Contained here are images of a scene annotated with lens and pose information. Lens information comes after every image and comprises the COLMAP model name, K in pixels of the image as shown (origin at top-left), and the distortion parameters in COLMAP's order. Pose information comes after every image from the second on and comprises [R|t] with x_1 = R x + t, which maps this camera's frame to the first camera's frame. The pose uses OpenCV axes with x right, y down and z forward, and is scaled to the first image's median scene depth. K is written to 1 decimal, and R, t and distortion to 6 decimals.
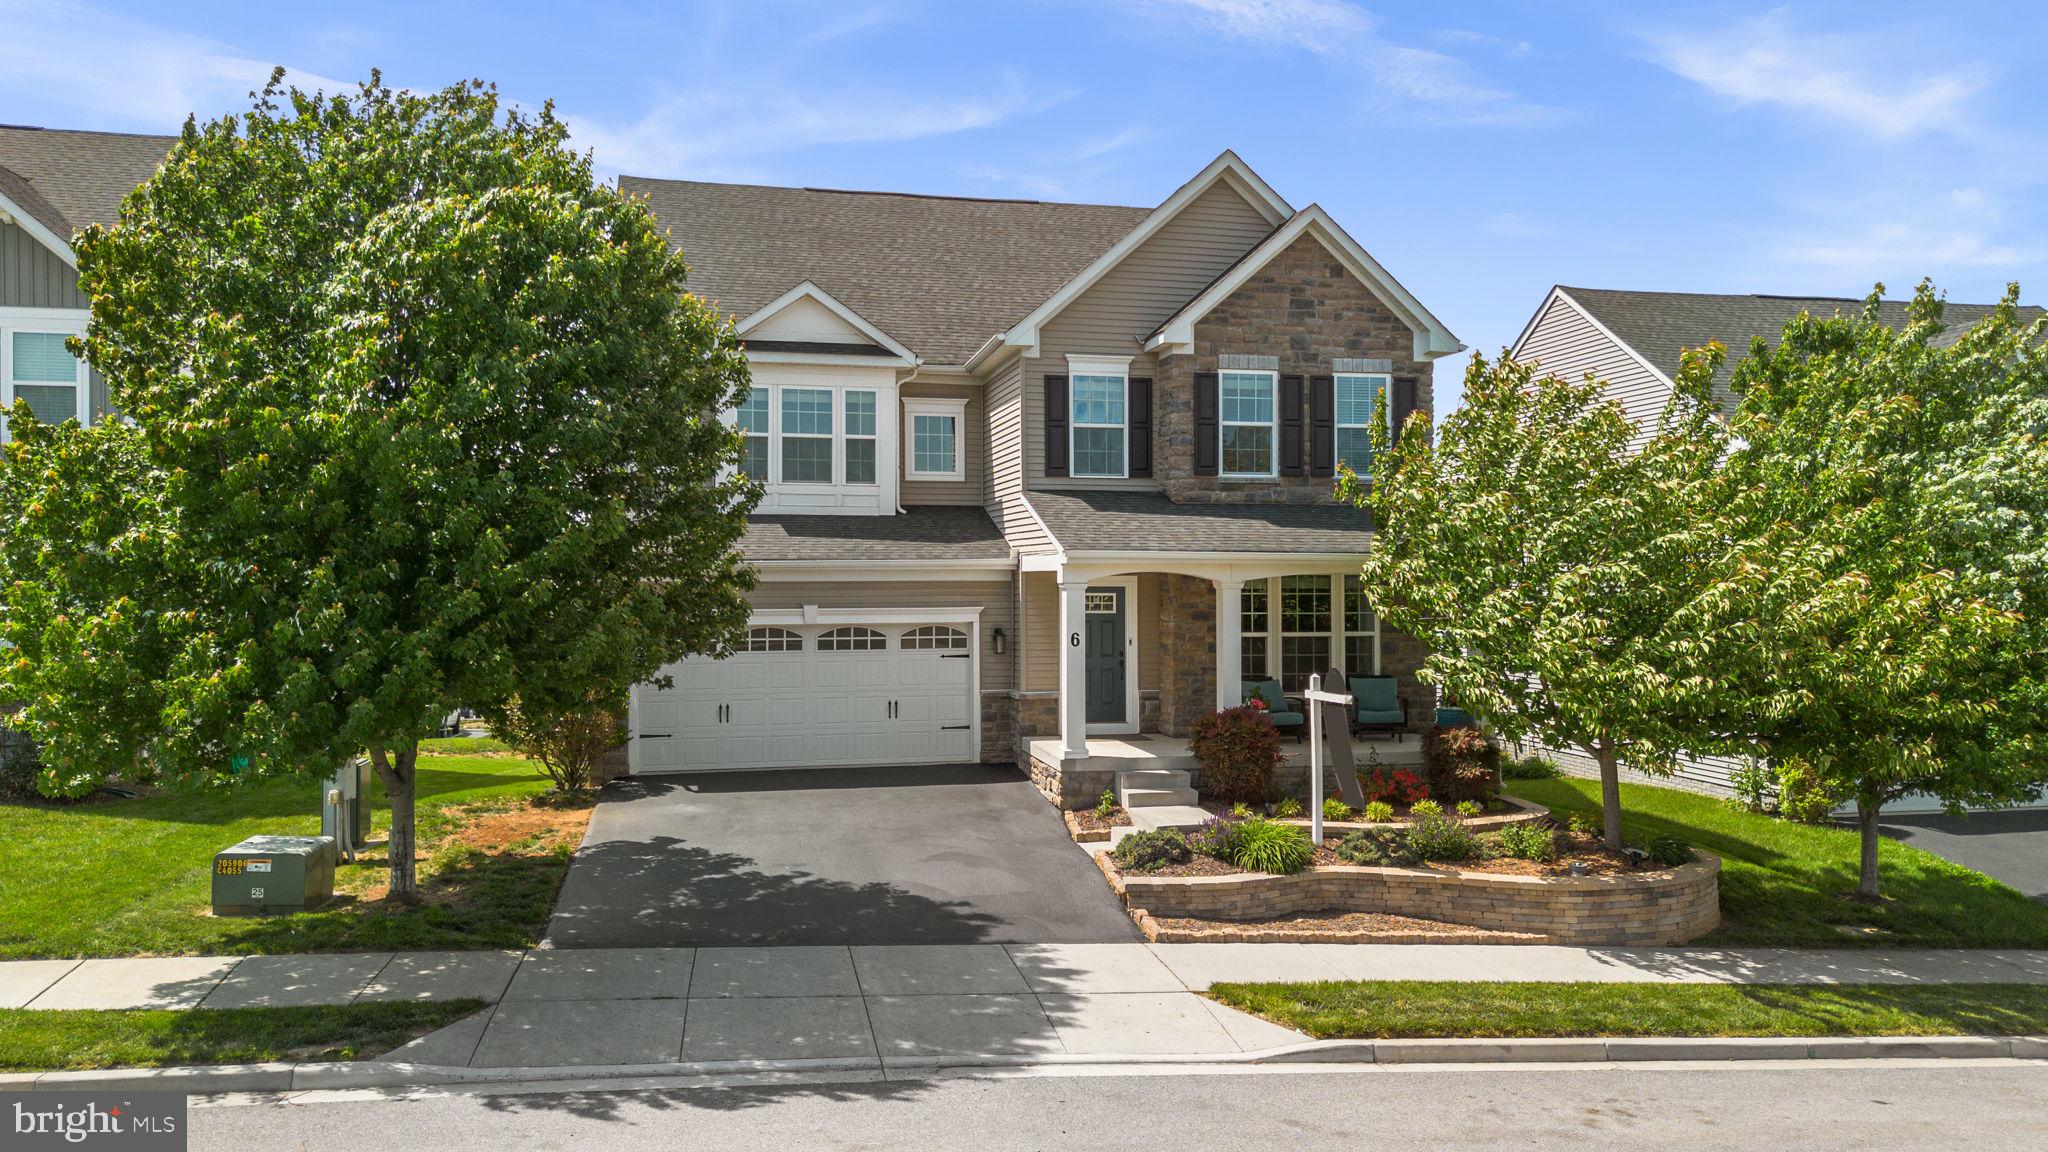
lens RADIAL K [[1404.3, 0, 1024.0], [0, 1404.3, 576.0], [0, 0, 1]] dist [0.056914, -0.056077]
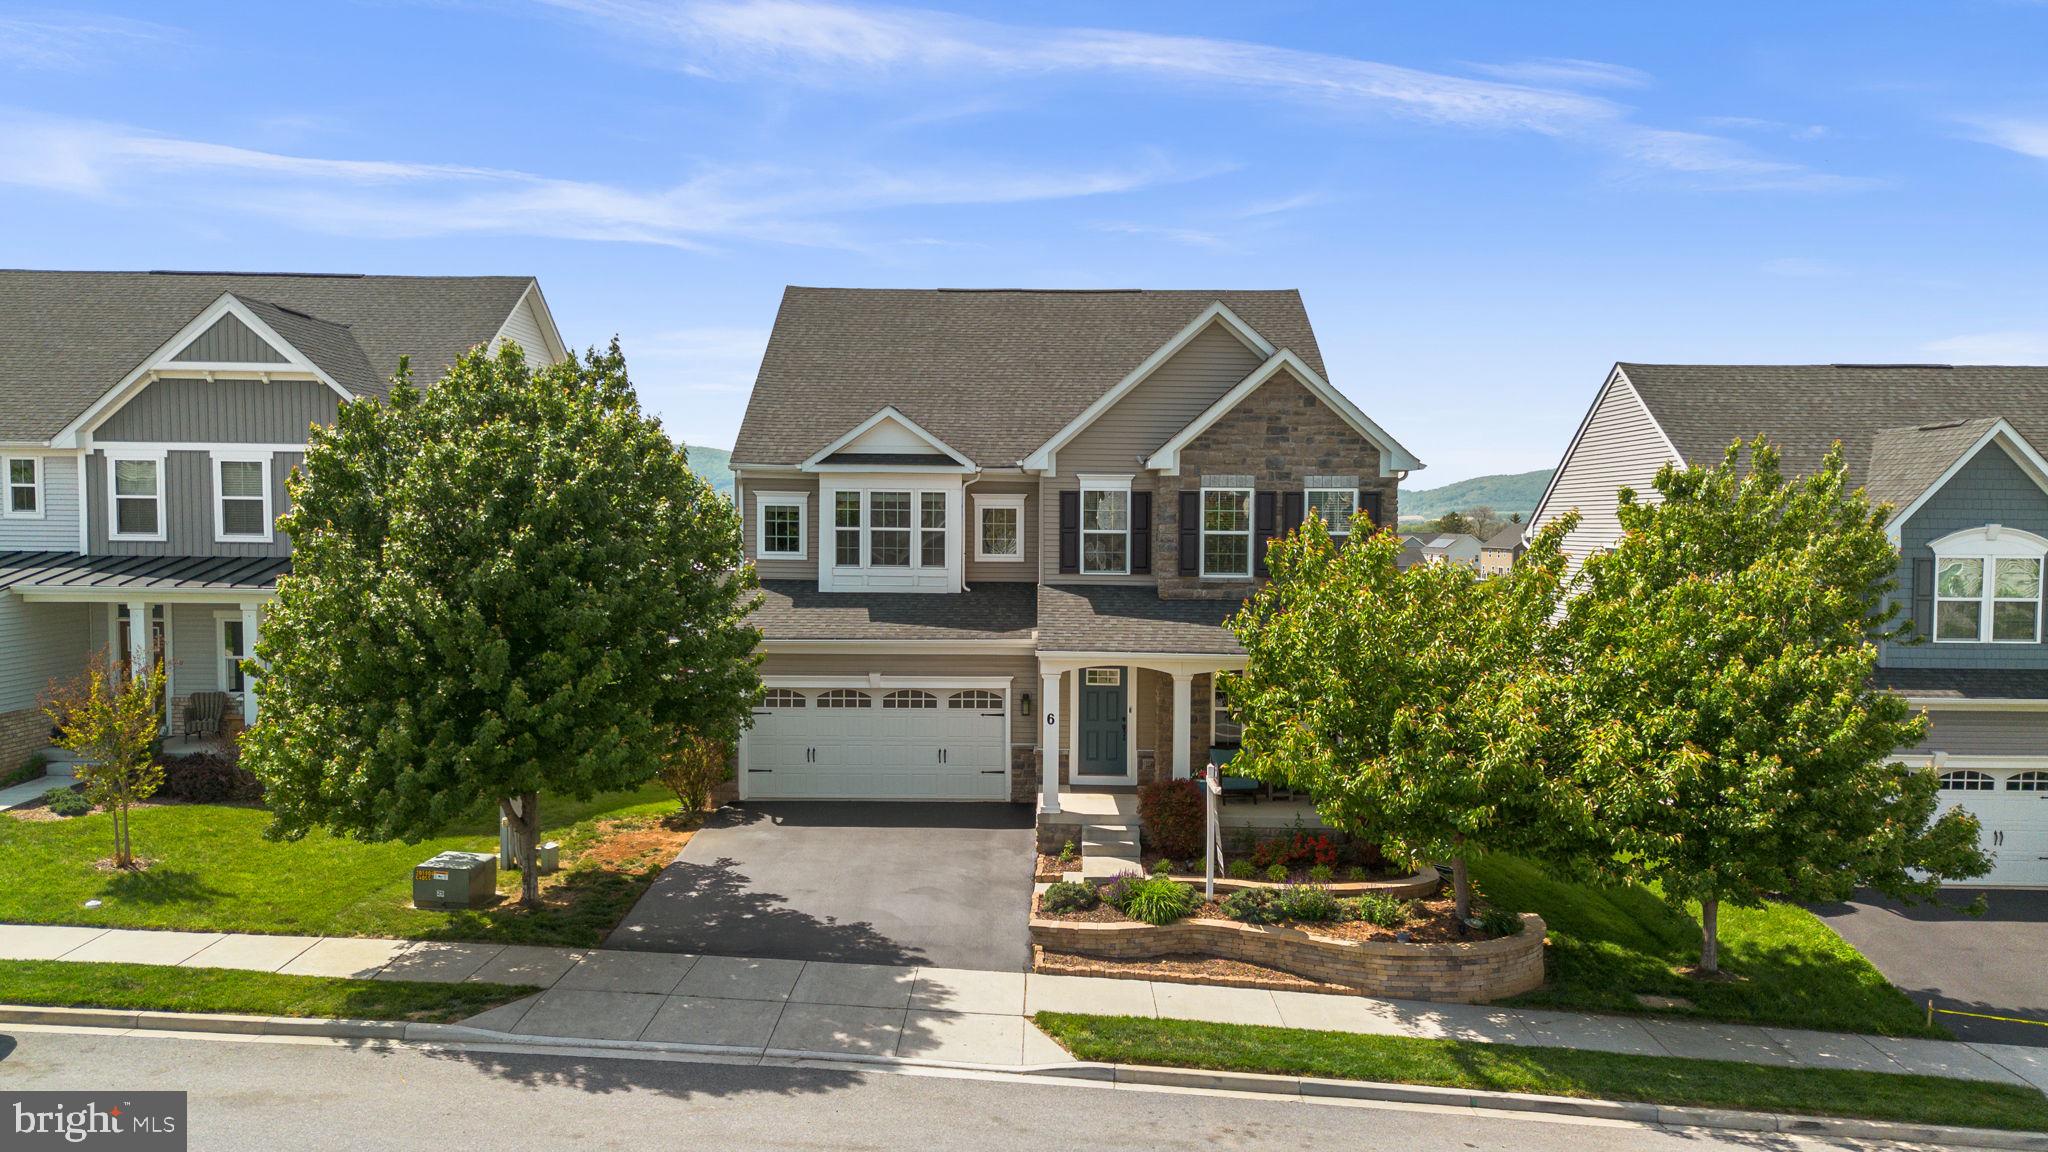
lens RADIAL K [[1404.3, 0, 1024.0], [0, 1404.3, 576.0], [0, 0, 1]] dist [0.056914, -0.056077]
pose [[0.976185, 0.016639, -0.216301, 0.249161], [-0.009073, 0.999313, 0.035926, -0.112416], [0.216750, -0.033108, 0.975665, -0.201767]]
